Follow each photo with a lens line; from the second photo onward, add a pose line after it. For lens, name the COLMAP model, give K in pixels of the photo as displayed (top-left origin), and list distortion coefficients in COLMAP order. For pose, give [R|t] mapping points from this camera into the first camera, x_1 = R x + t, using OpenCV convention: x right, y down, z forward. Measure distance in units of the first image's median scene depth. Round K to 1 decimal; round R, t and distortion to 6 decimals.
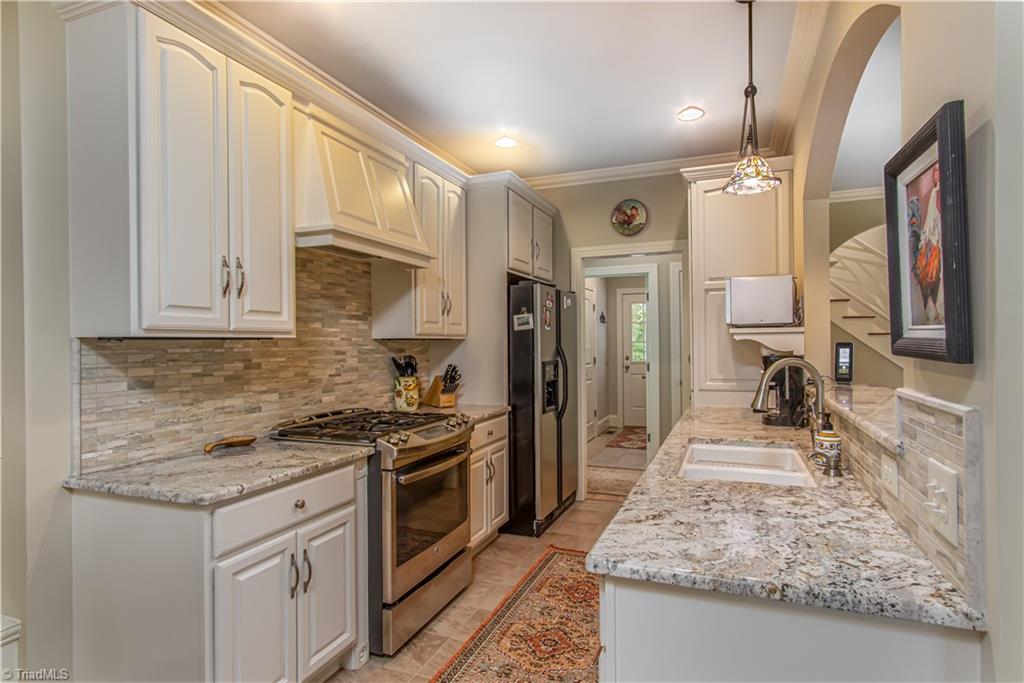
lens RADIAL K [[542.7, 0, 518.5], [0, 542.7, 342.3], [0, 0, 1]] dist [0.001484, 0.000608]
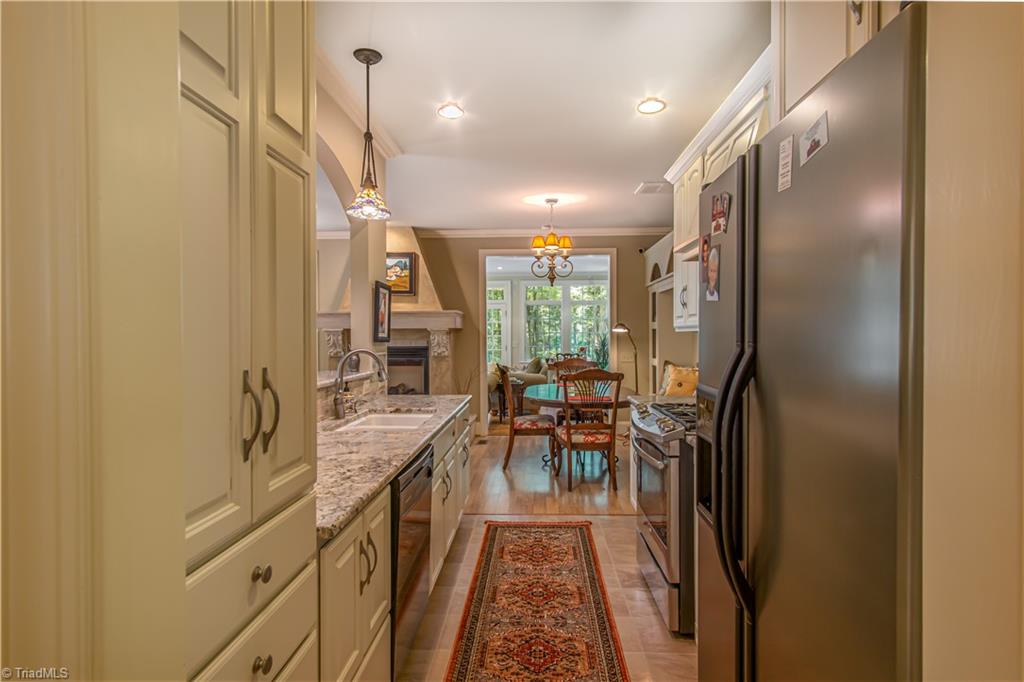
lens RADIAL K [[542.7, 0, 518.5], [0, 542.7, 341.8], [0, 0, 1]] dist [0.001484, 0.000608]
pose [[-0.943200, 0.016479, -0.331815, 0.548896], [0.012972, 0.999834, 0.012780, -0.004491], [0.331971, 0.007750, -0.943258, 2.403176]]
